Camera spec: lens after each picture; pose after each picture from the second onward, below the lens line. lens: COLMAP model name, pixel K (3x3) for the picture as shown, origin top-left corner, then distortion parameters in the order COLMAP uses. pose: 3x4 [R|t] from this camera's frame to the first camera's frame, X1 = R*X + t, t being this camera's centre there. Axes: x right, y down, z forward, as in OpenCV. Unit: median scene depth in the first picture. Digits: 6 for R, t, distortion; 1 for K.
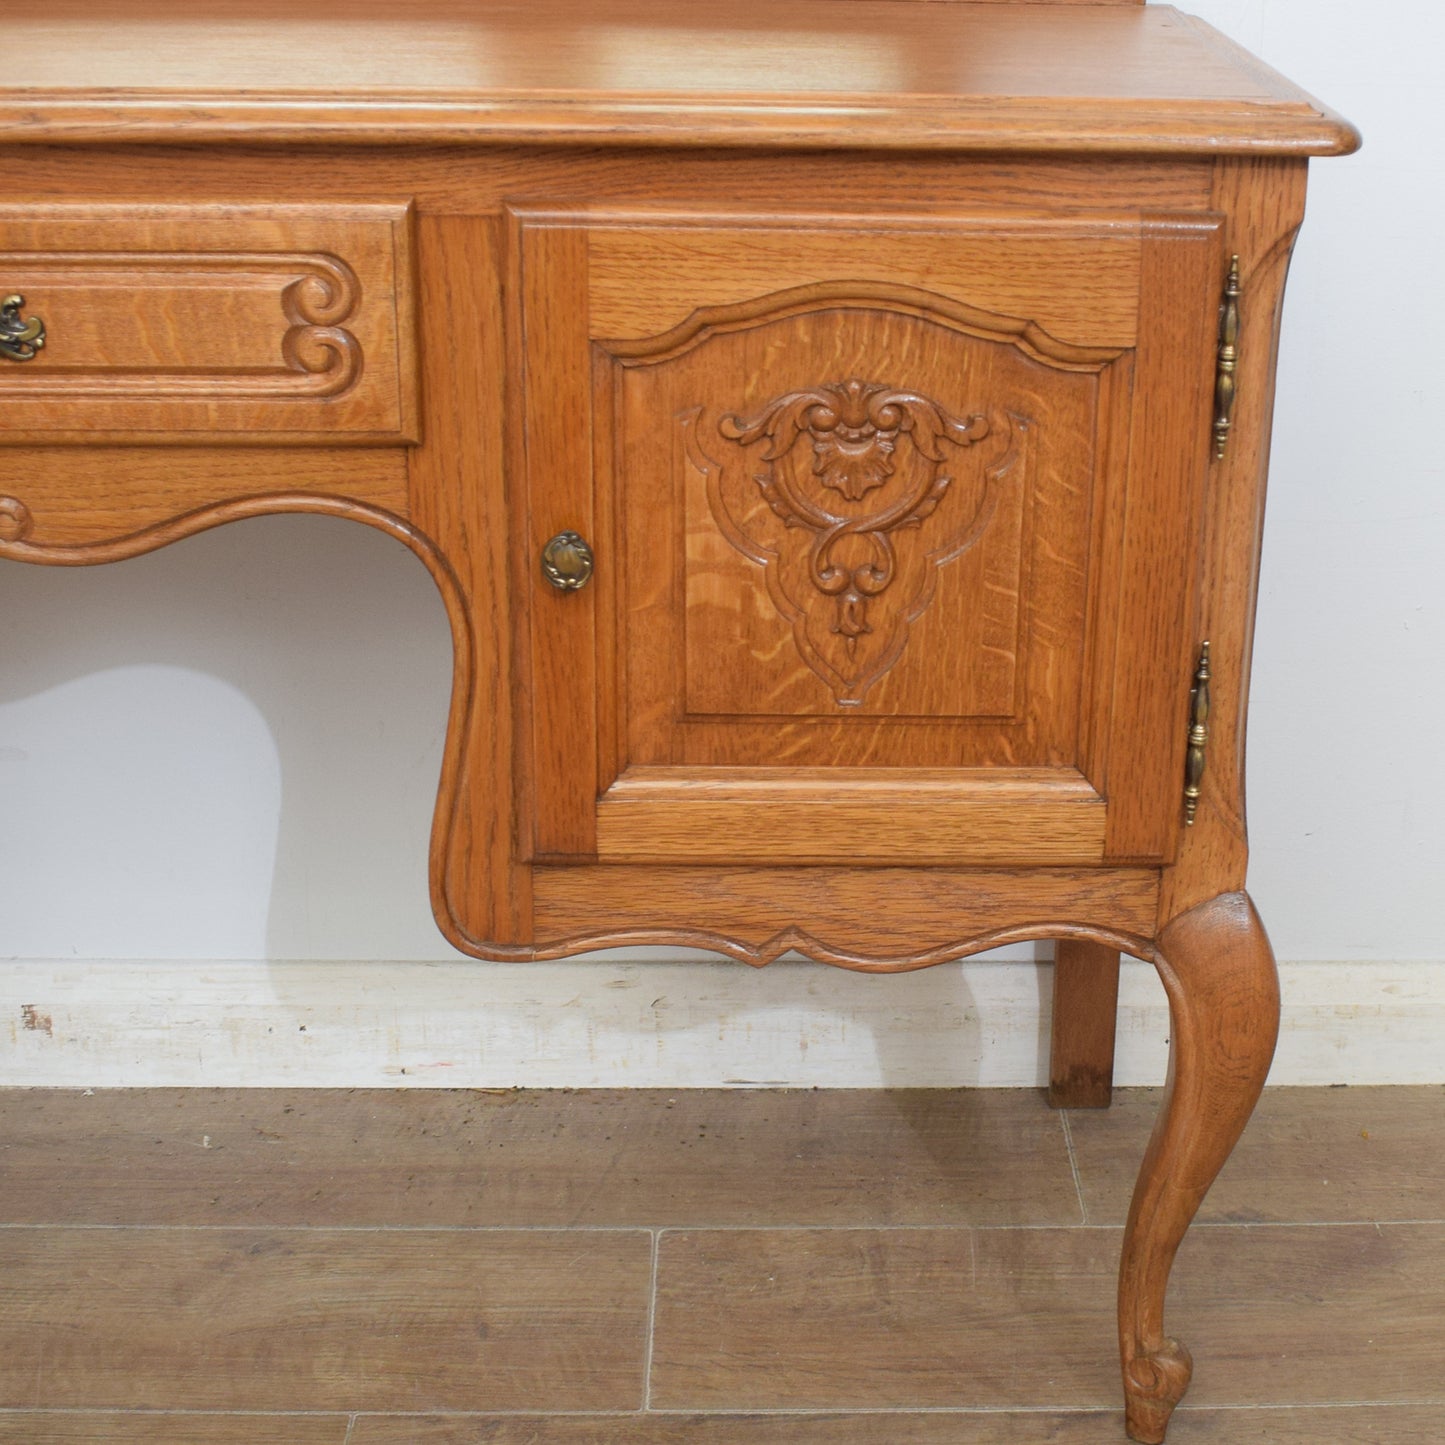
lens RADIAL K [[2592.8, 0, 874.4], [0, 2592.8, 687.9], [0, 0, 1]] dist [-0.110903, 0.070958]
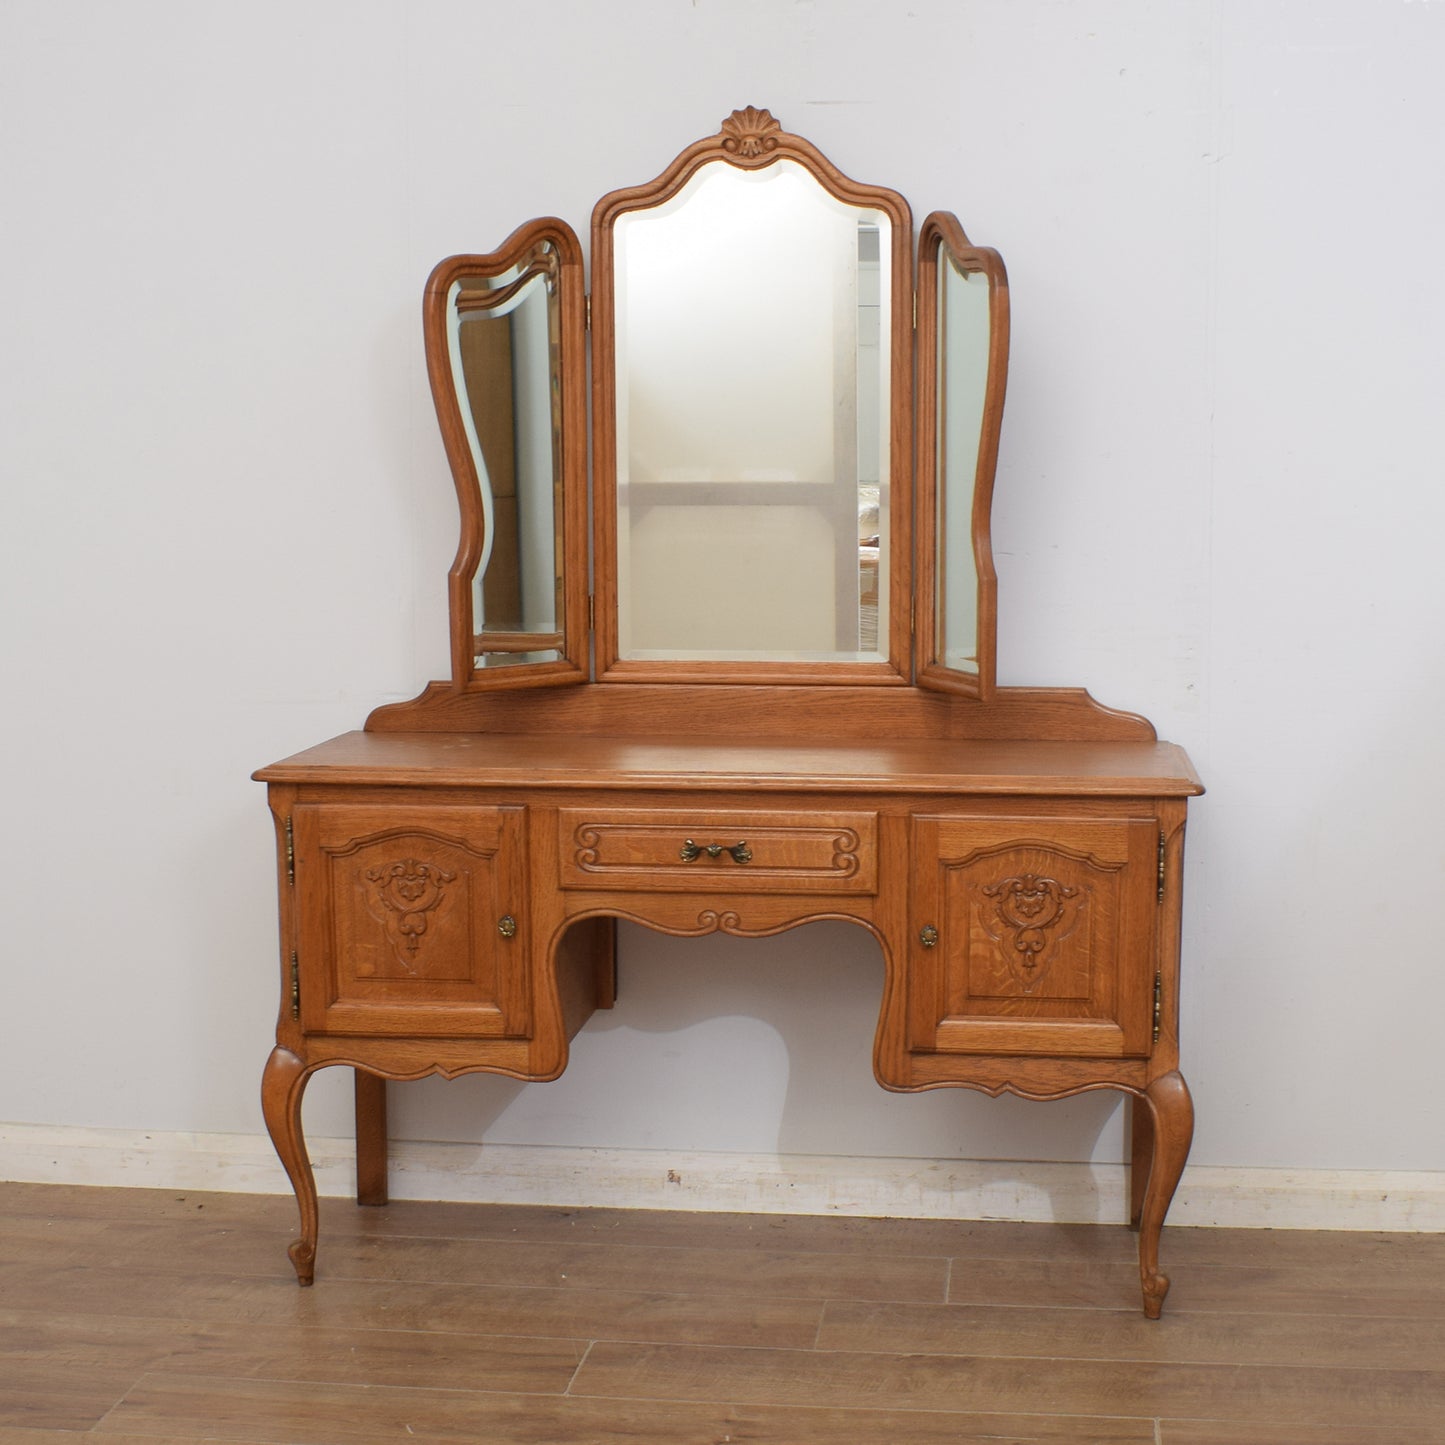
lens RADIAL K [[2371.4, 0, 753.6], [0, 2371.4, 726.5], [0, 0, 1]] dist [-0.083349, -0.038050]
pose [[0.987638, -0.004085, -0.156698, 0.096165], [-0.035158, 0.968419, -0.246837, 0.359929], [0.152757, 0.249295, 0.956304, -1.507717]]
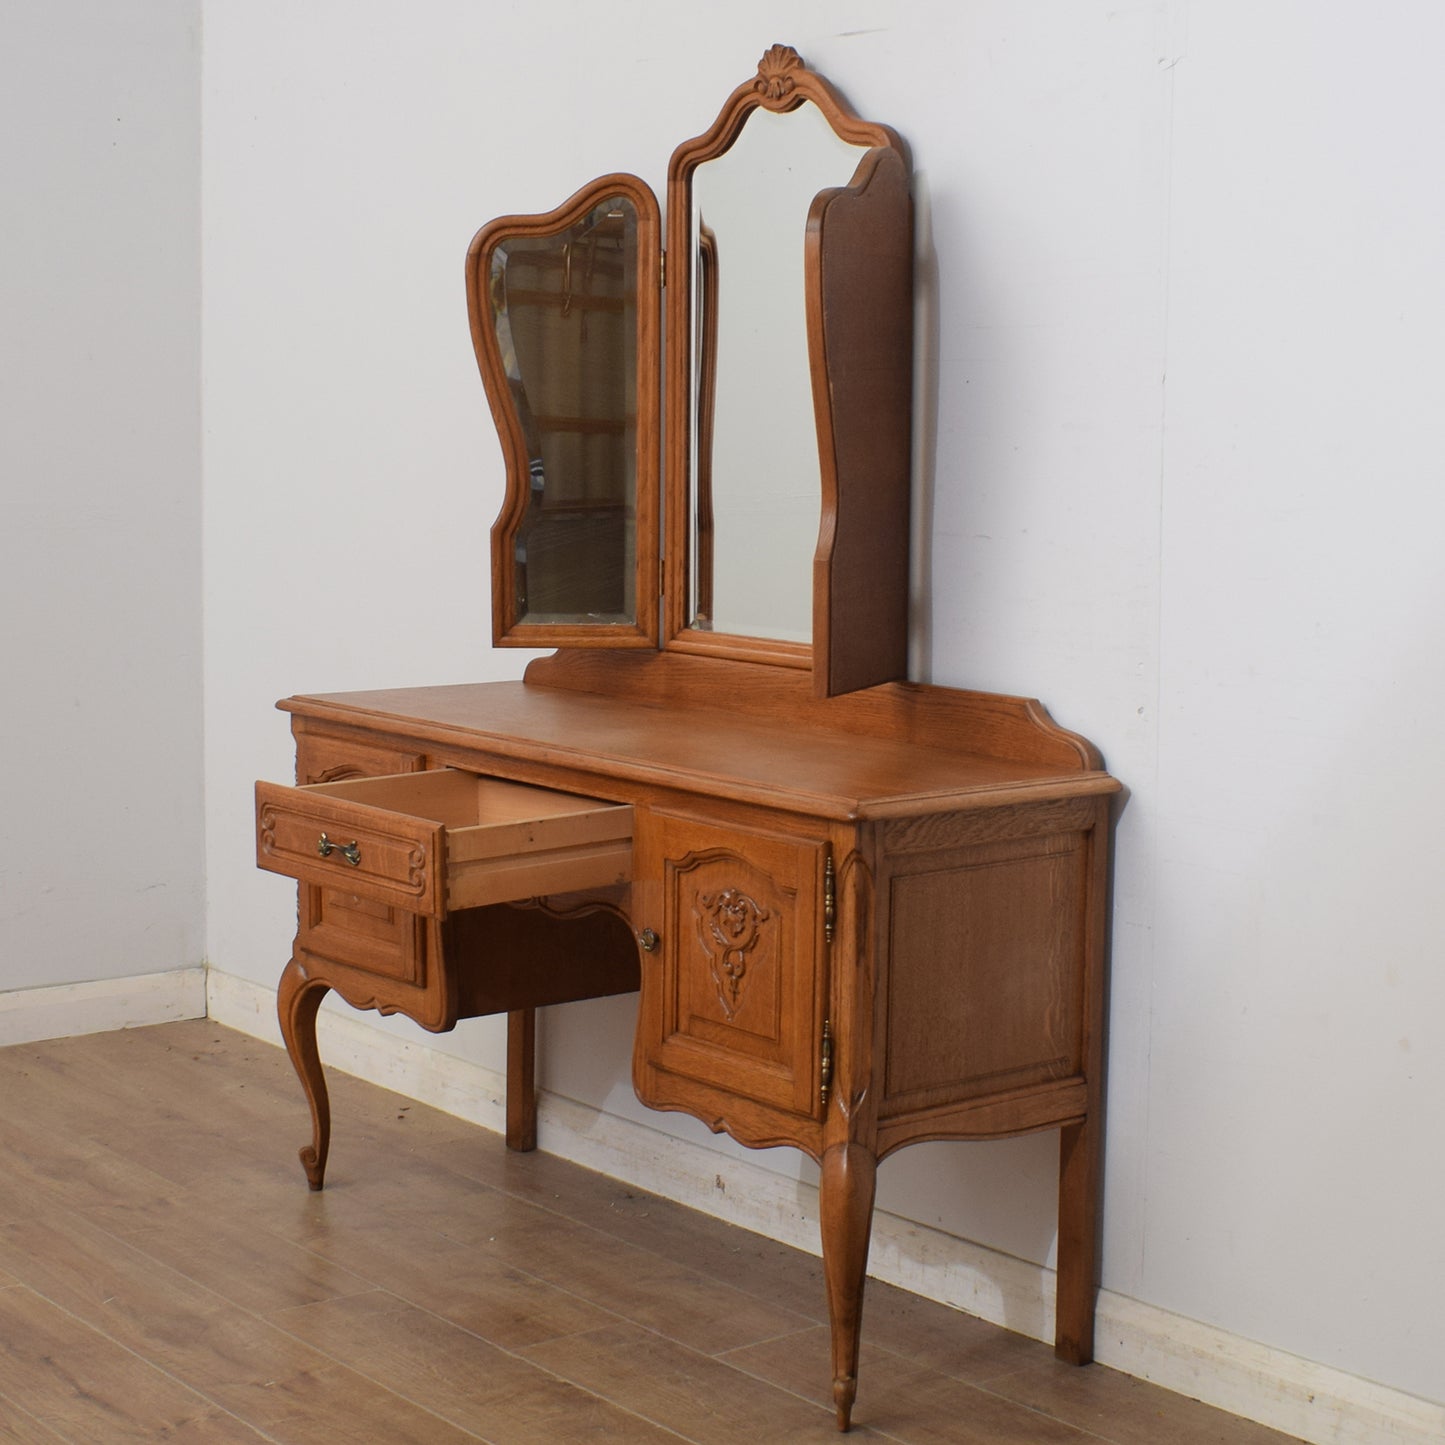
lens RADIAL K [[2658.9, 0, 756.7], [0, 2658.9, 642.7], [0, 0, 1]] dist [-0.087136, -0.016472]
pose [[0.609792, 0.060467, -0.790251, 1.955096], [-0.286030, 0.946679, -0.148277, 0.031950], [0.739148, 0.316453, 0.594573, -0.587596]]
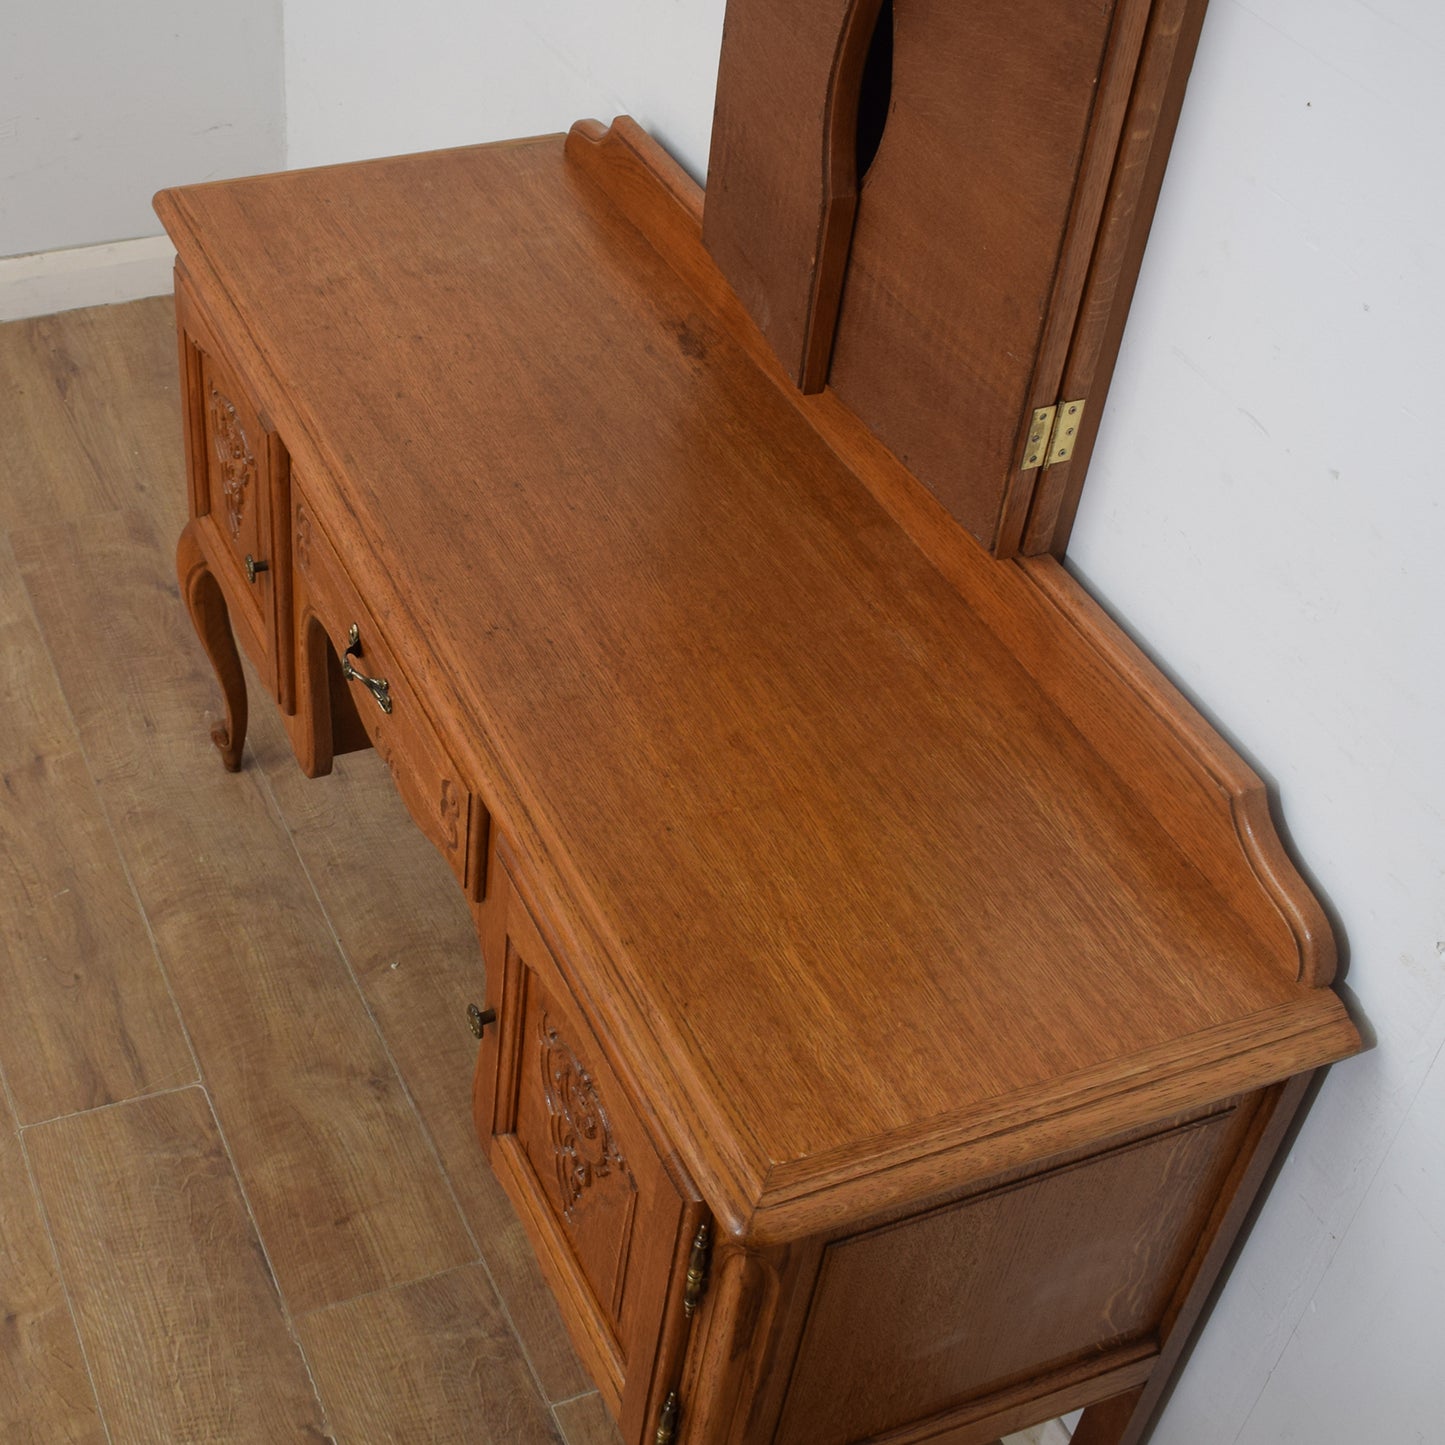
lens RADIAL K [[2127.0, 0, 512.1], [0, 2127.0, 721.0], [0, 0, 1]] dist [-0.093184, -0.029725]
pose [[0.332329, 0.621400, -0.709520, 0.653540], [-0.377958, 0.776974, 0.503447, -0.803893], [0.864121, 0.100859, 0.493074, 0.345536]]
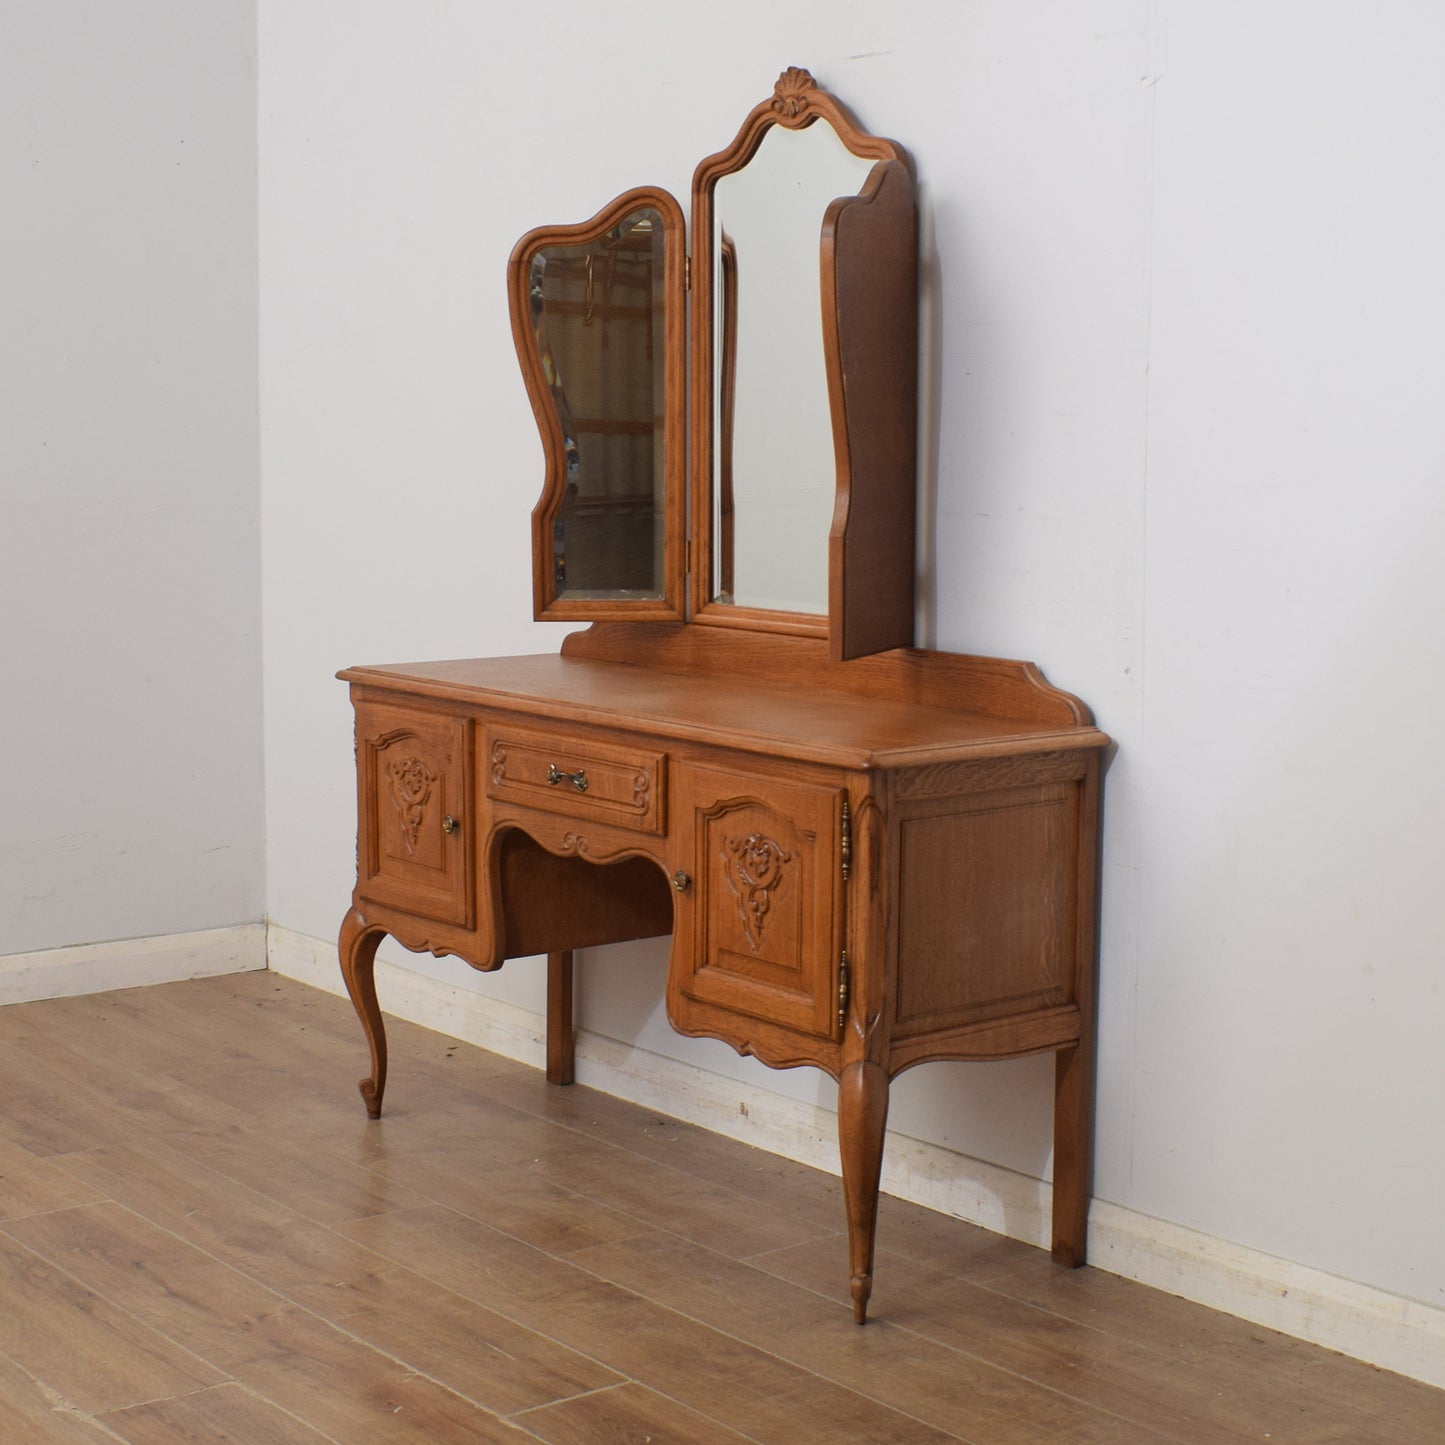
lens RADIAL K [[2528.1, 0, 723.7], [0, 2528.1, 670.4], [0, 0, 1]] dist [-0.087945, -0.004426]
pose [[0.598101, 0.067074, -0.798609, 2.041953], [-0.283558, 0.949743, -0.132598, 0.083619], [0.749579, 0.305759, 0.587062, -0.662381]]
